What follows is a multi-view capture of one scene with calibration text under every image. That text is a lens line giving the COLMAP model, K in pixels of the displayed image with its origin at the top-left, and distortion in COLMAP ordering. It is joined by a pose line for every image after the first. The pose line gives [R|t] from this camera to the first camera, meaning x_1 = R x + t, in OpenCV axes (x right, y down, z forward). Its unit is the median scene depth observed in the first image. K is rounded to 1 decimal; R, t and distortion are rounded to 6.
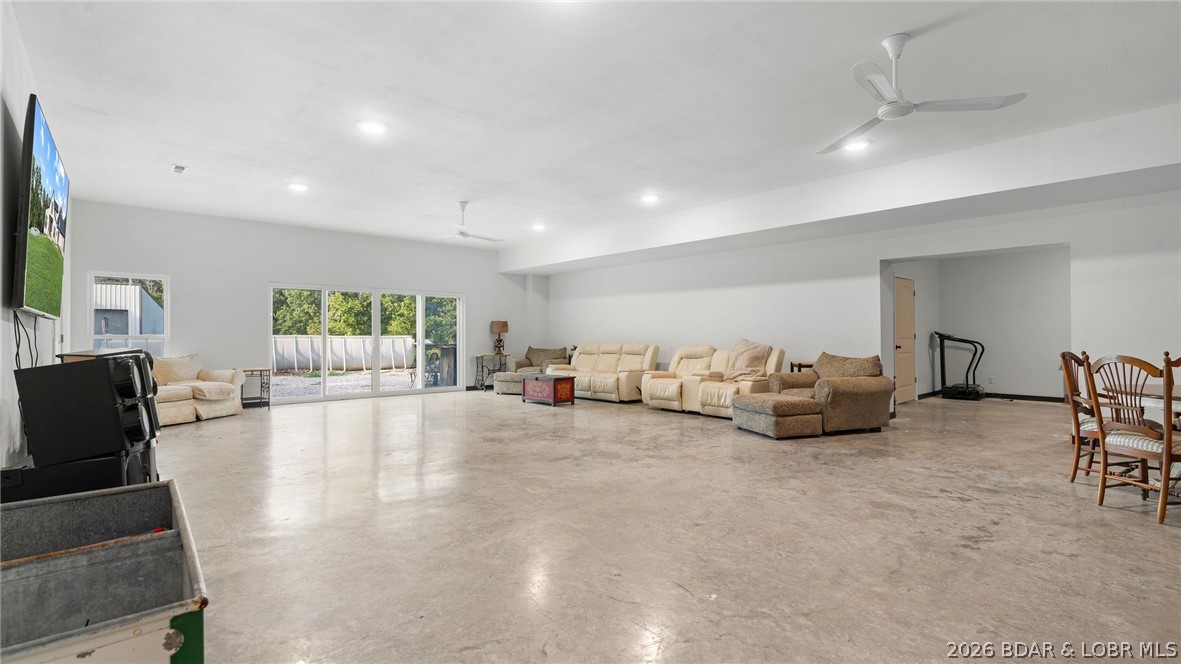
lens RADIAL K [[540.3, 0, 584.3], [0, 540.3, 328.9], [0, 0, 1]] dist [0.000654, 0.000792]
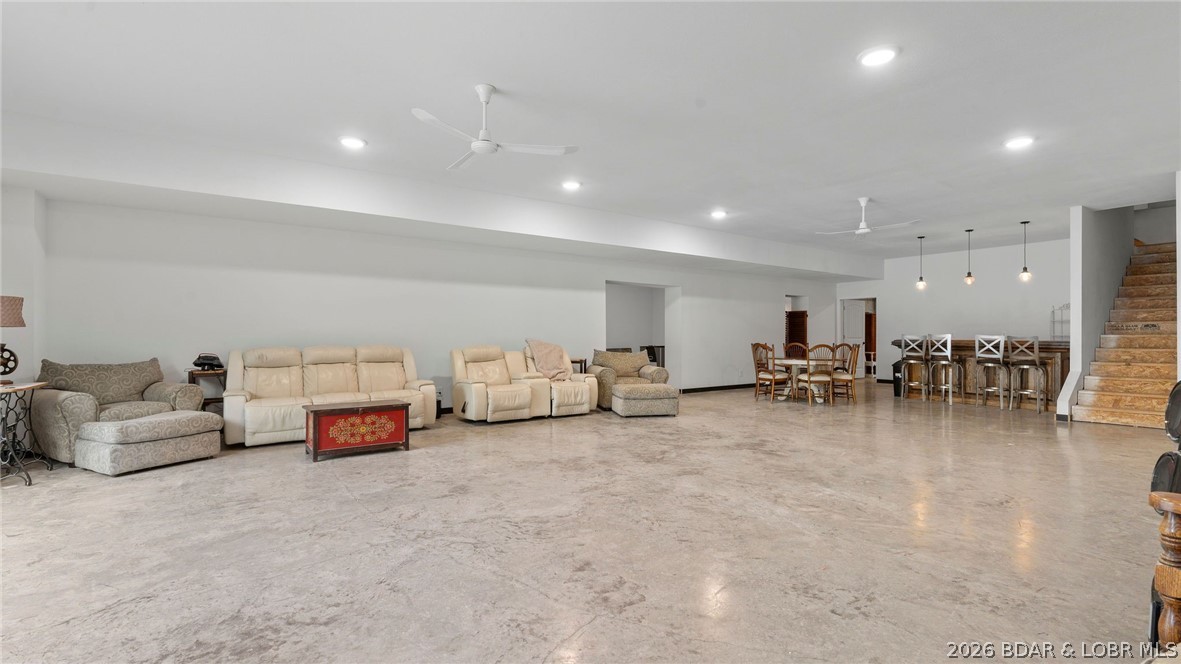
lens RADIAL K [[540.3, 0, 584.3], [0, 540.3, 328.9], [0, 0, 1]] dist [0.000654, 0.000792]
pose [[0.104463, 0.011402, 0.994463, -1.566832], [-0.016747, 0.999813, -0.009705, 0.016560], [-0.994388, -0.015641, 0.104635, 1.758364]]
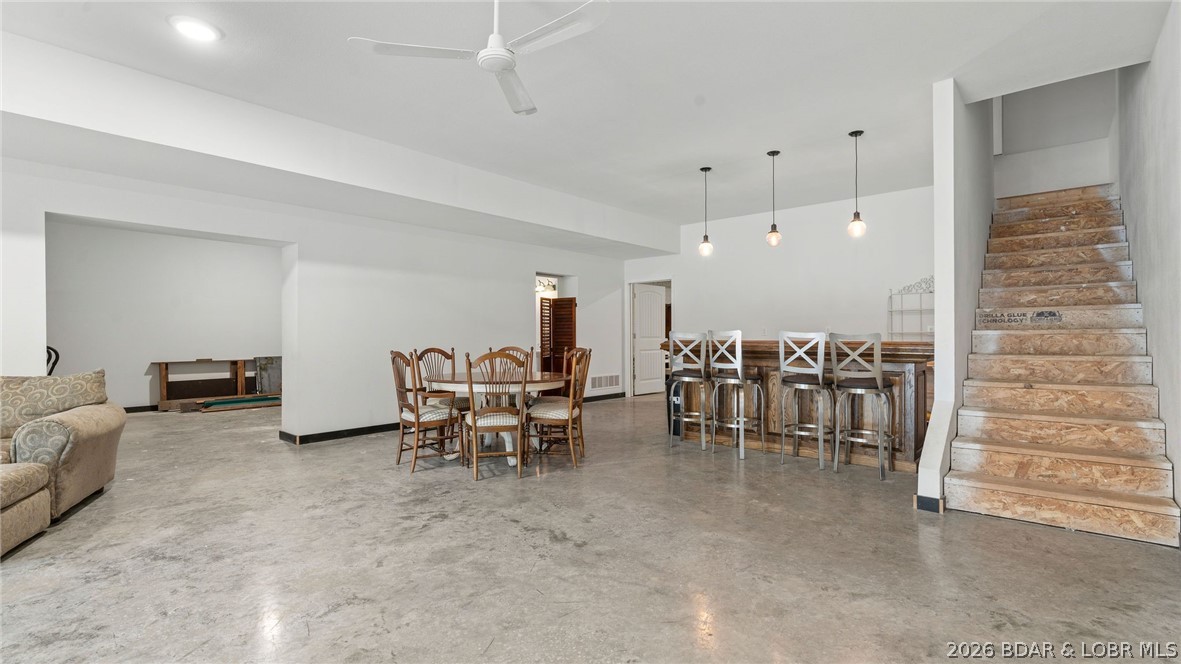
lens RADIAL K [[536.5, 0, 588.9], [0, 536.5, 324.6], [0, 0, 1]] dist [-0.000523, 0.000951]
pose [[-0.128043, 0.018139, 0.991603, -0.247623], [-0.012492, 0.999724, -0.019901, 0.006239], [-0.991690, -0.014936, -0.127781, 0.918244]]
